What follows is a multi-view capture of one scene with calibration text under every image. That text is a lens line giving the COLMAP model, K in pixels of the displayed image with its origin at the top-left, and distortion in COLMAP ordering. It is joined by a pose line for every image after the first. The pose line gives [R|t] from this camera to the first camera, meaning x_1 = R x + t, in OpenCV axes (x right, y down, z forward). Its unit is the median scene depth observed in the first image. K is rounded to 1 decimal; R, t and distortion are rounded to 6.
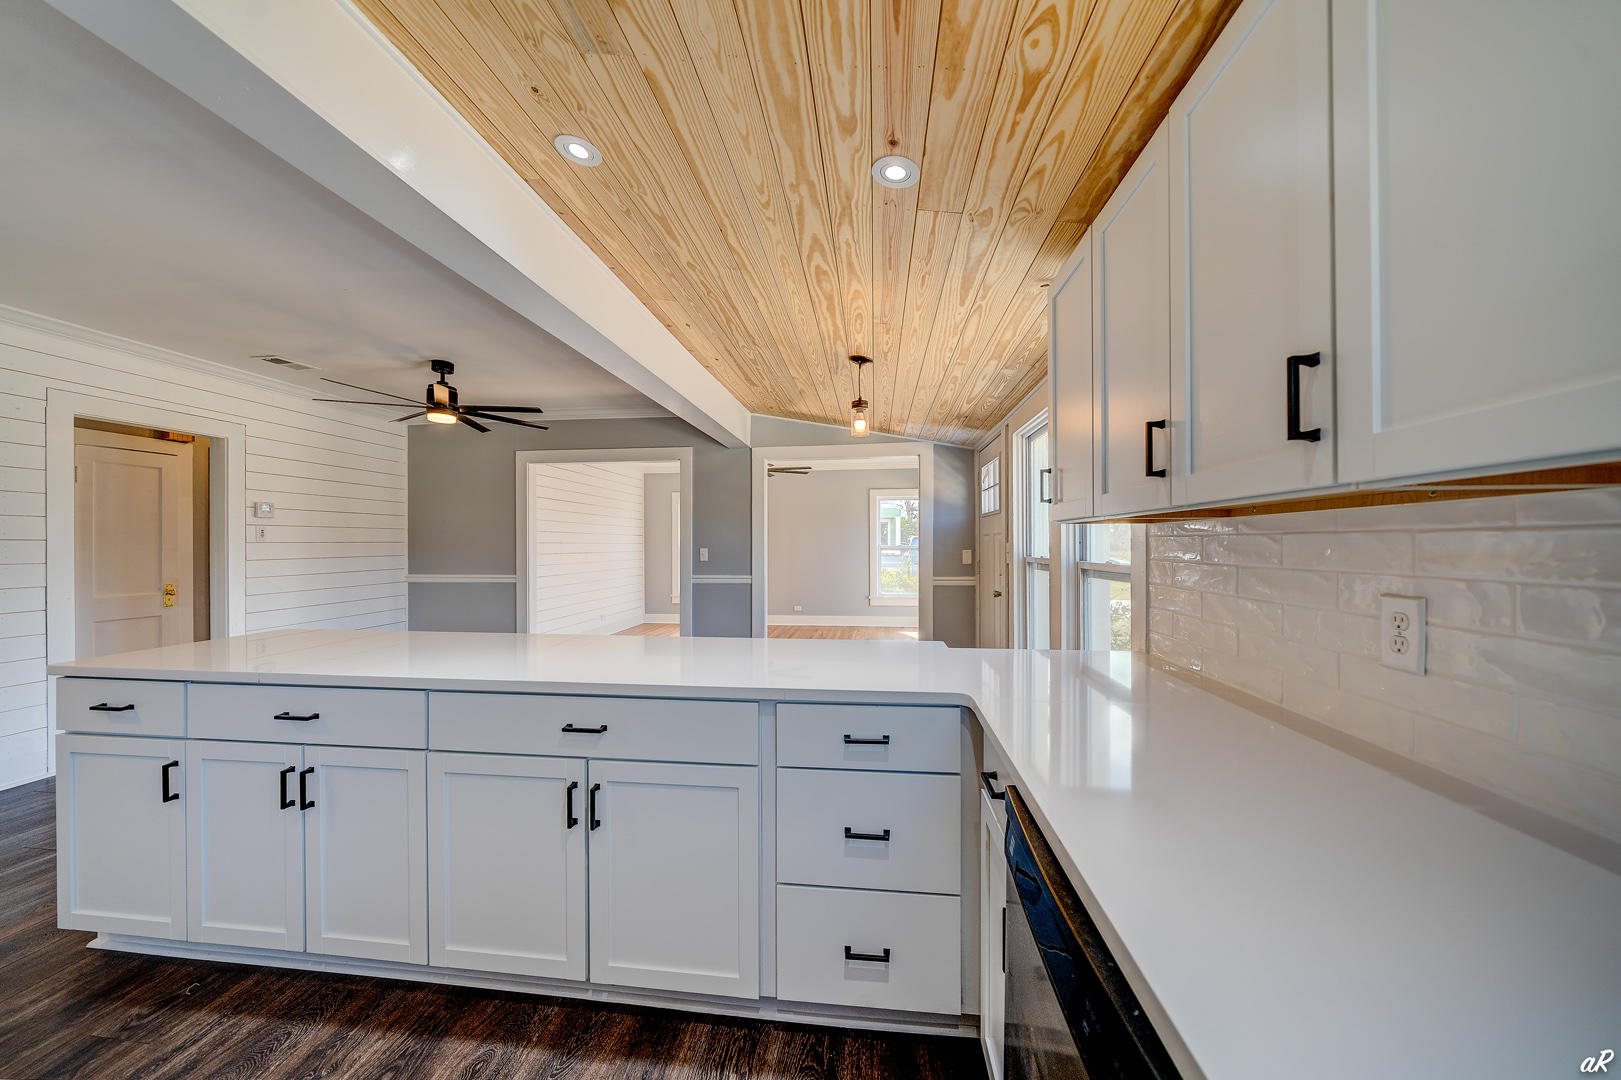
lens RADIAL K [[568.9, 0, 805.3], [0, 568.9, 543.9], [0, 0, 1]] dist [-0.000963, -0.000160]
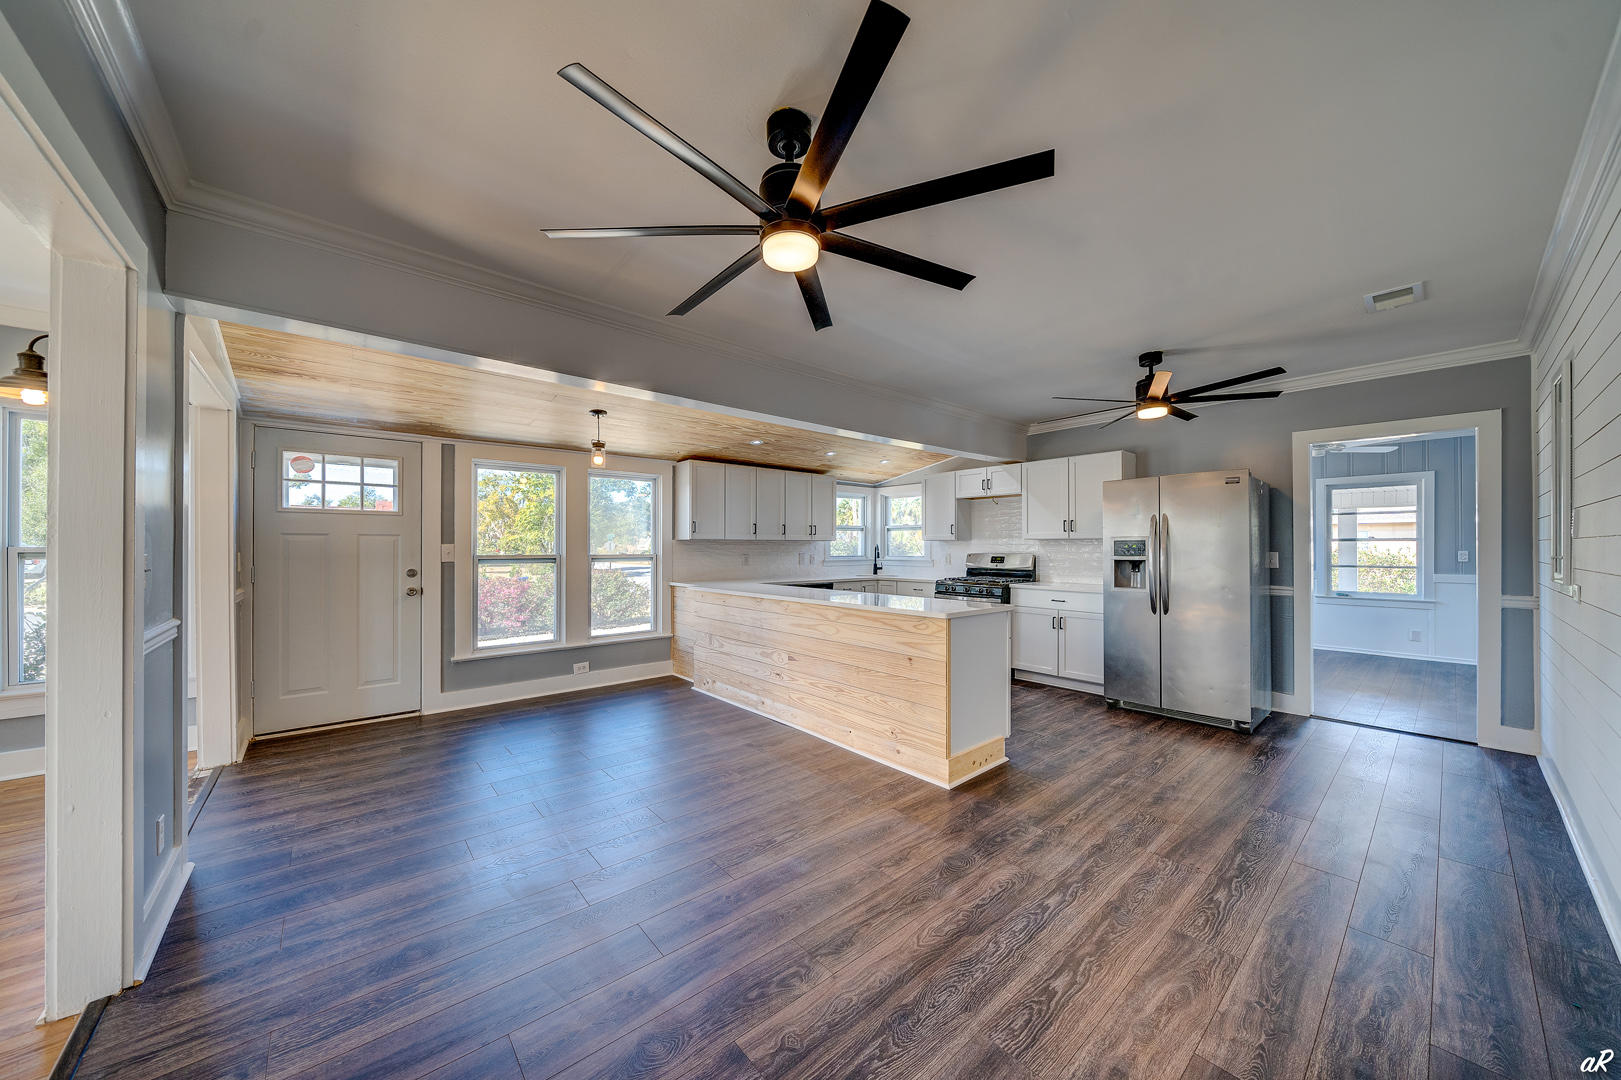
lens RADIAL K [[554.2, 0, 803.5], [0, 554.2, 545.0], [0, 0, 1]] dist [-0.005796, 0.000055]
pose [[-0.733237, 0.001836, 0.679971, -0.862427], [-0.001222, 0.999991, -0.004017, 0.003189], [-0.679973, -0.003776, -0.733228, 1.198119]]
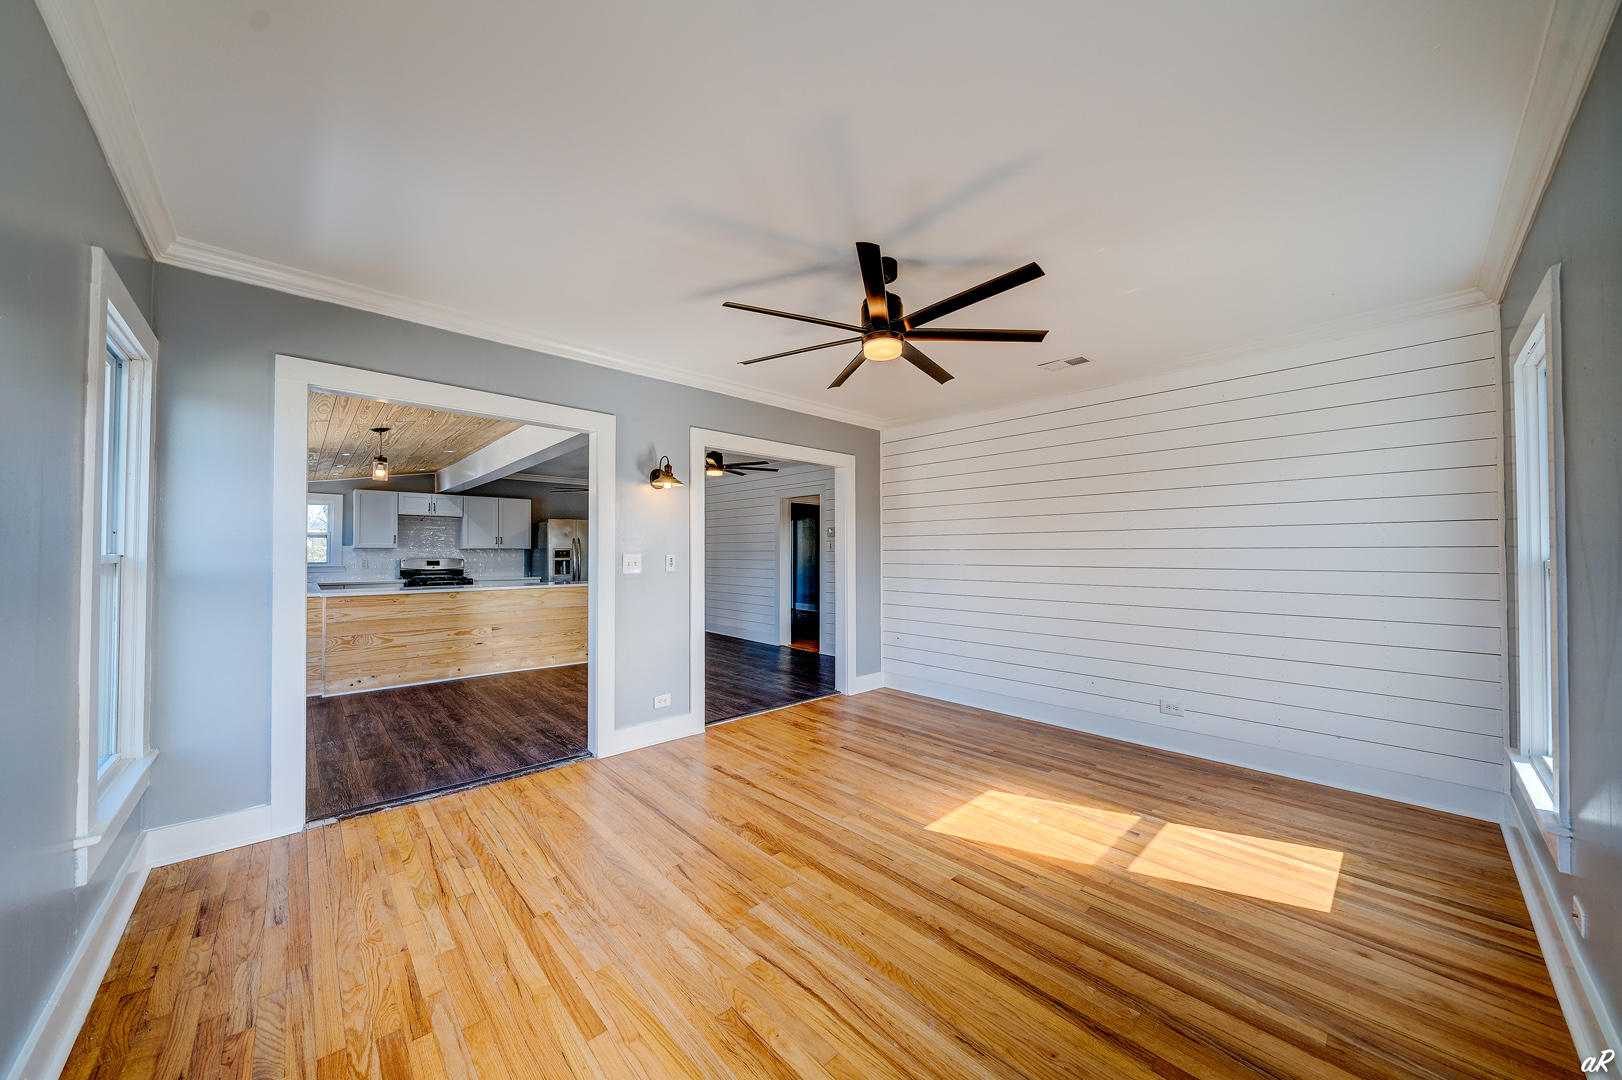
lens RADIAL K [[558.8, 0, 803.4], [0, 558.8, 545.3], [0, 0, 1]] dist [-0.005119, -0.000103]
pose [[-0.650014, -0.011421, -0.759836, 0.350213], [0.000868, 0.999875, -0.015771, 0.004525], [0.759922, -0.010911, -0.649923, 2.022919]]
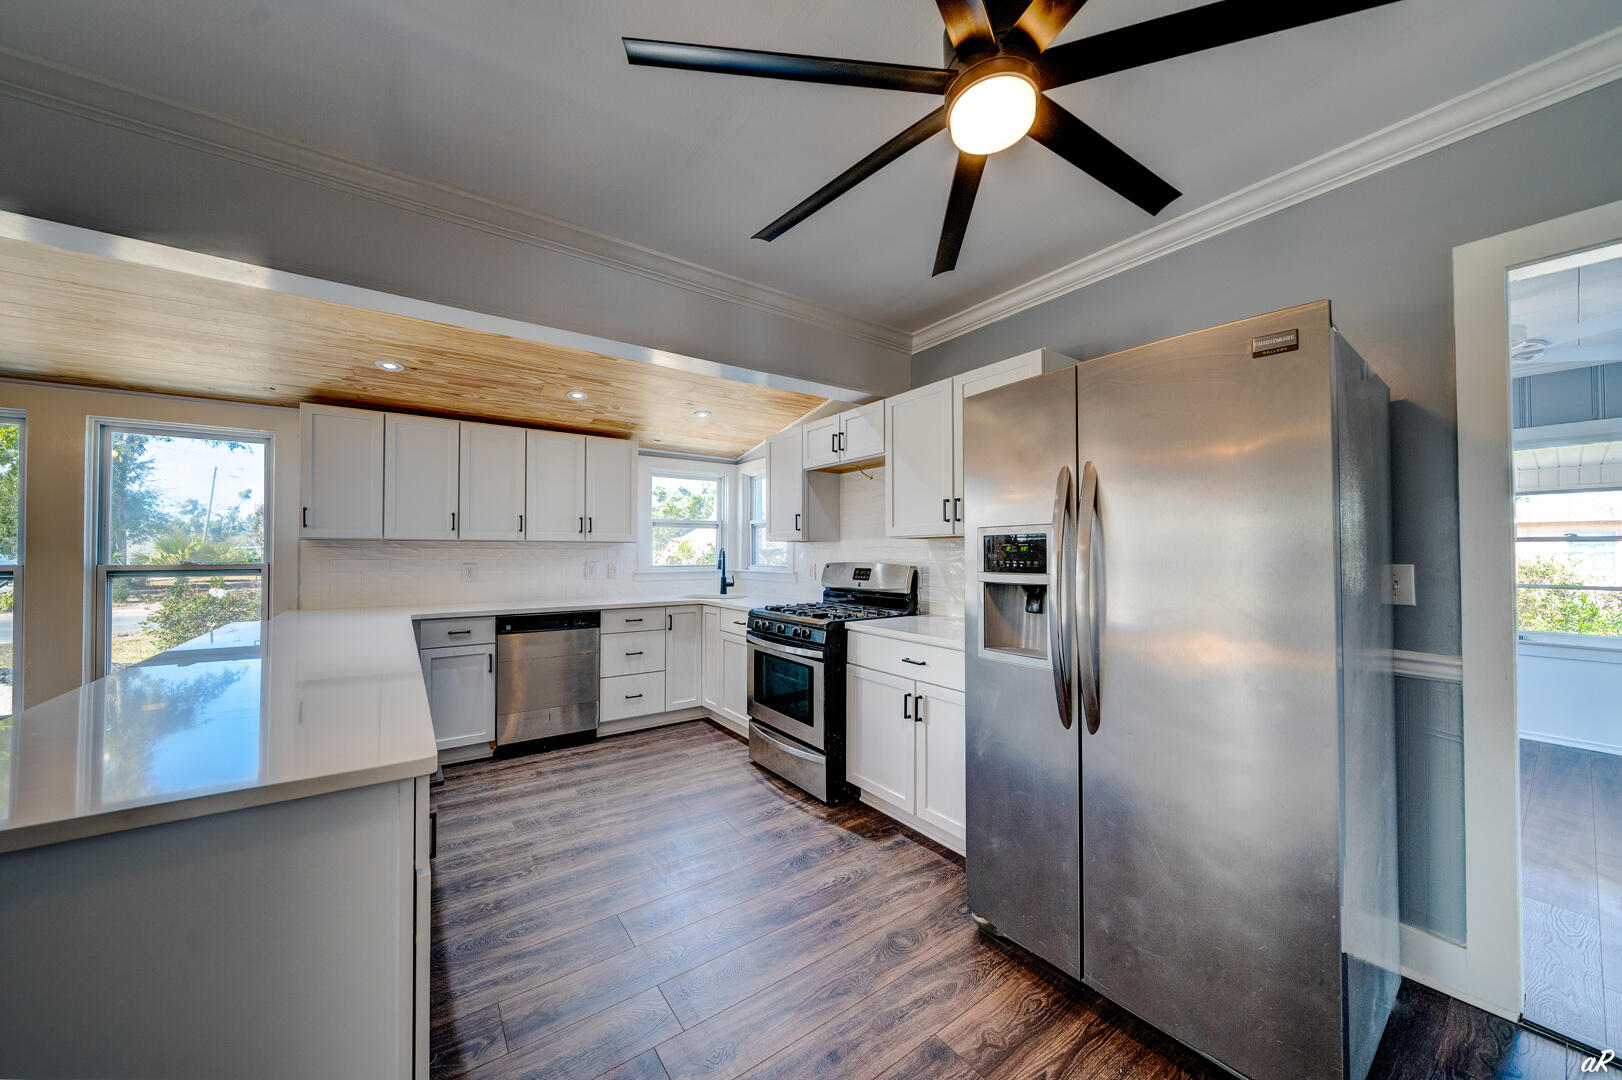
lens RADIAL K [[558.8, 0, 803.4], [0, 558.8, 545.3], [0, 0, 1]] dist [-0.005119, -0.000103]
pose [[-0.672391, 0.009916, 0.740130, -0.811240], [-0.000567, 0.999903, -0.013912, 0.004071], [-0.740196, -0.009774, -0.672320, 0.443784]]
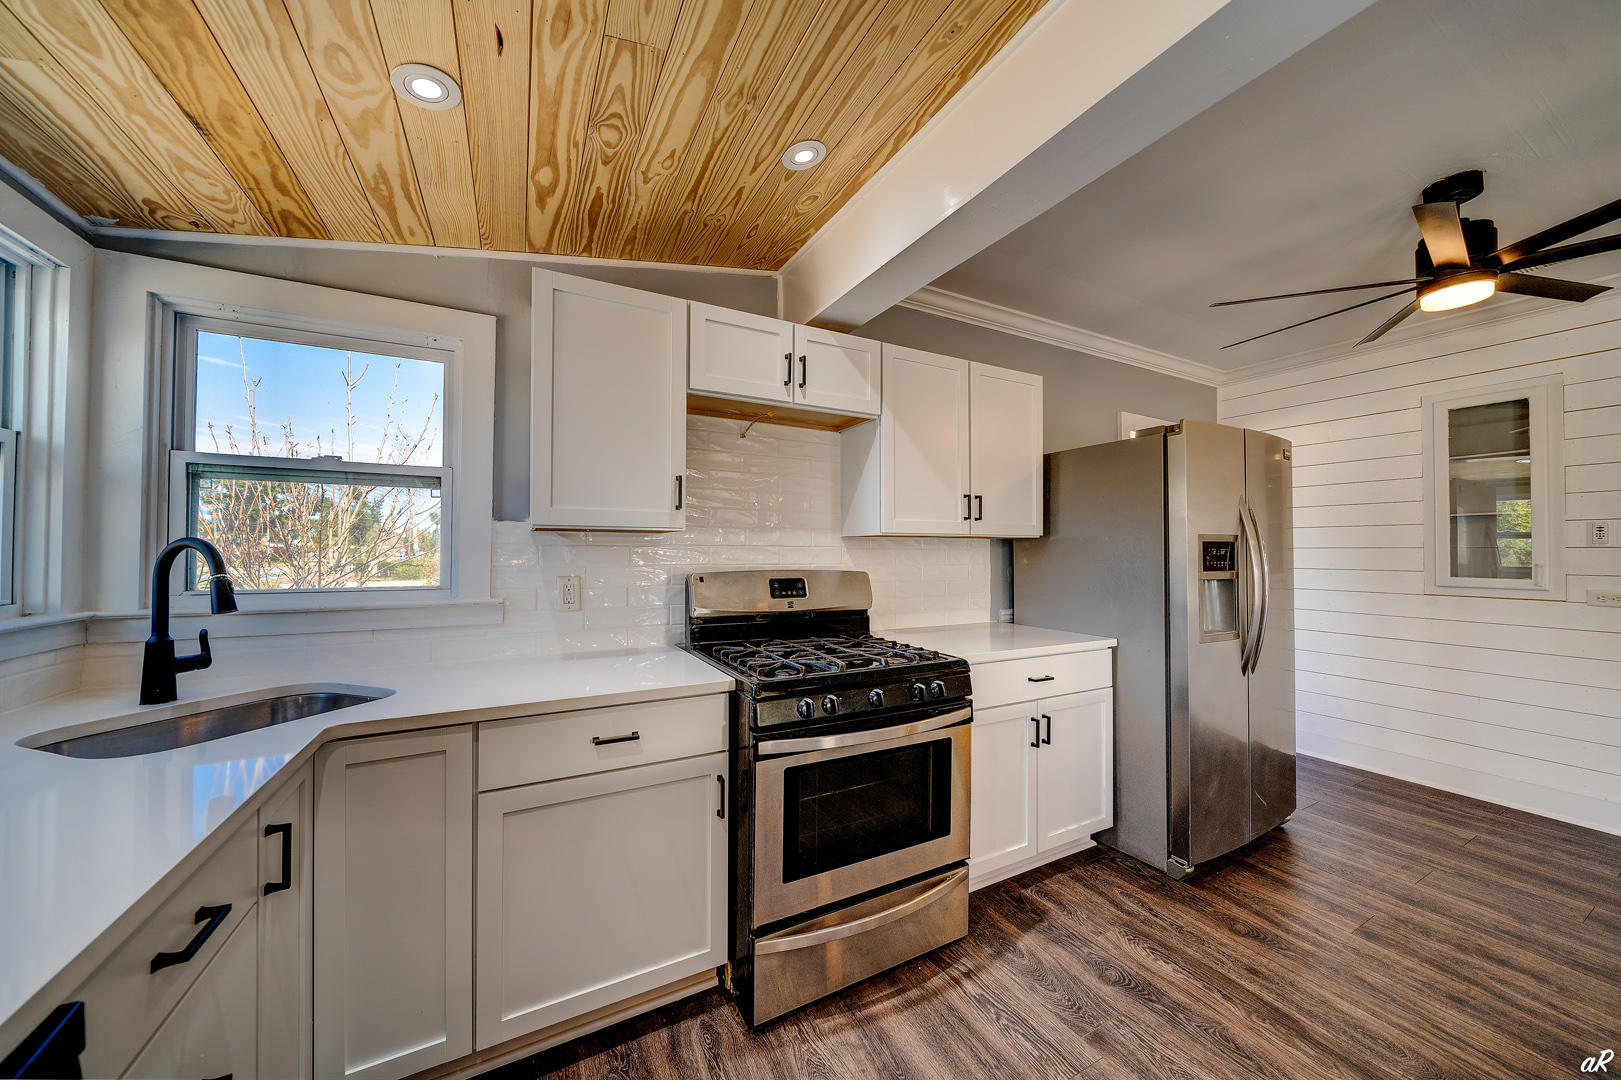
lens RADIAL K [[554.2, 0, 803.5], [0, 554.2, 545.0], [0, 0, 1]] dist [-0.005796, 0.000055]
pose [[-0.826584, -0.011748, -0.562690, 0.003387], [-0.001715, 0.999830, -0.018356, 0.004221], [0.562810, -0.014208, -0.826464, 0.266851]]
